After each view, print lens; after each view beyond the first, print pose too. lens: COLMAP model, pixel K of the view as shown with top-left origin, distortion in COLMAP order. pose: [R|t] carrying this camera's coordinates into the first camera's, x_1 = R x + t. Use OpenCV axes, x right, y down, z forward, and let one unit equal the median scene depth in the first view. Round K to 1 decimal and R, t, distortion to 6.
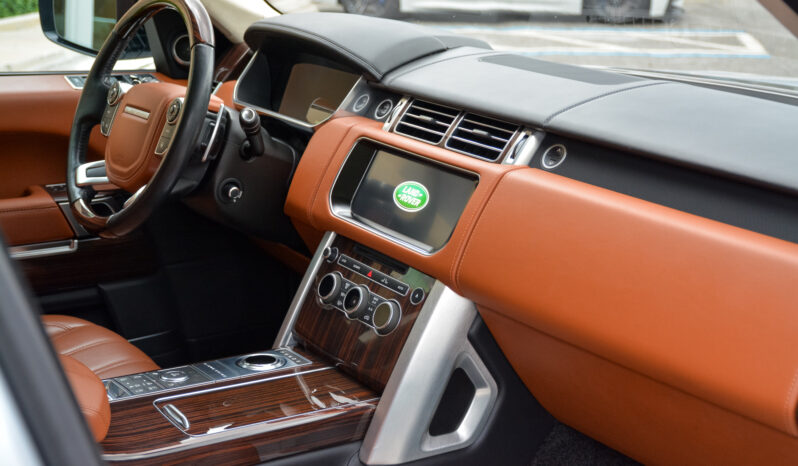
lens RADIAL K [[1212.6, 0, 399.0], [0, 1212.6, 233.0], [0, 0, 1]] dist [-0.000998, 0.003715]
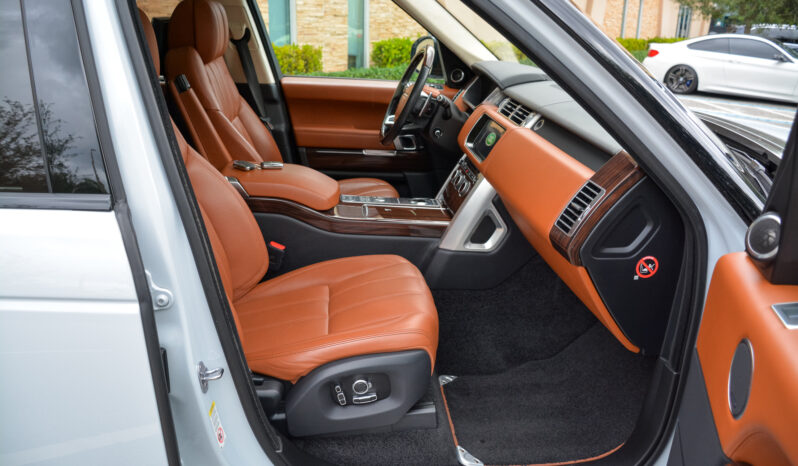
lens RADIAL K [[615.7, 0, 399.0], [0, 615.7, 233.0], [0, 0, 1]] dist [-0.178016, 0.120675]
pose [[0.877407, 0.184132, -0.443004, 0.400111], [-0.152446, 0.982561, 0.106464, 0.046318], [0.454881, -0.025878, 0.890176, -0.080024]]
